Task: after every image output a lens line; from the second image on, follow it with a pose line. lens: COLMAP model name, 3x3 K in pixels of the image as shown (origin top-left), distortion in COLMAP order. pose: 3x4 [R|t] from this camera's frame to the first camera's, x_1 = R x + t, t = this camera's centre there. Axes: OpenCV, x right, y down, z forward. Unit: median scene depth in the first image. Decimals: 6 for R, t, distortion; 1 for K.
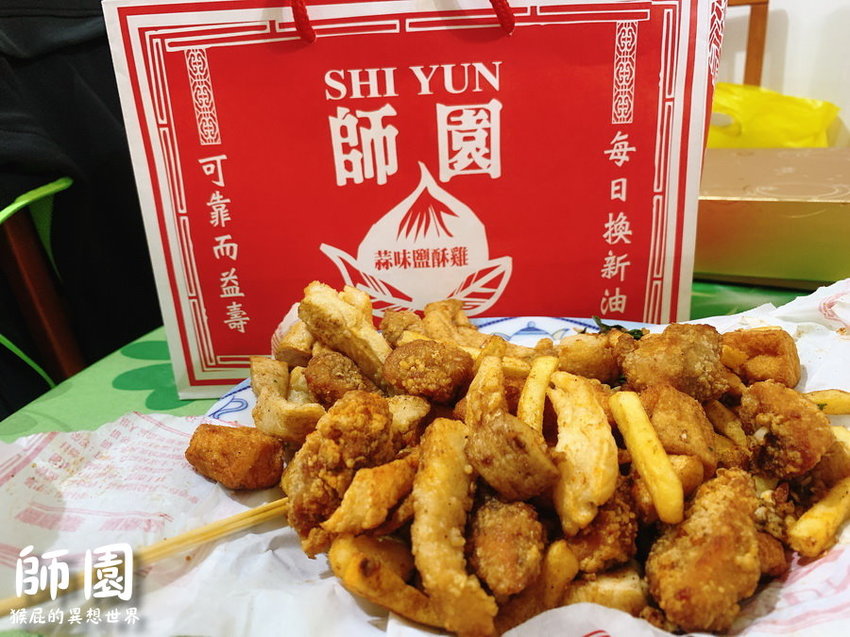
lens RADIAL K [[639.5, 0, 425.0], [0, 639.5, 318.5], [0, 0, 1]] dist [0.027653, -0.108801]
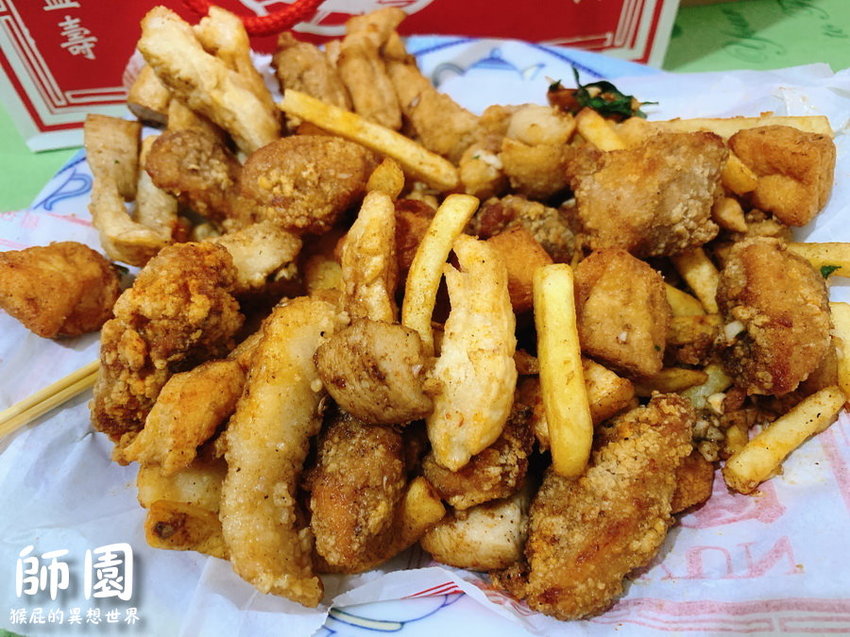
lens RADIAL K [[640.8, 0, 425.0], [0, 640.8, 318.5], [0, 0, 1]] dist [0.035904, -0.093228]
pose [[0.998683, 0.051306, 0.000638, 0.104873], [-0.043599, 0.841984, 0.537738, -0.131570], [0.027051, -0.537057, 0.843112, 0.227862]]
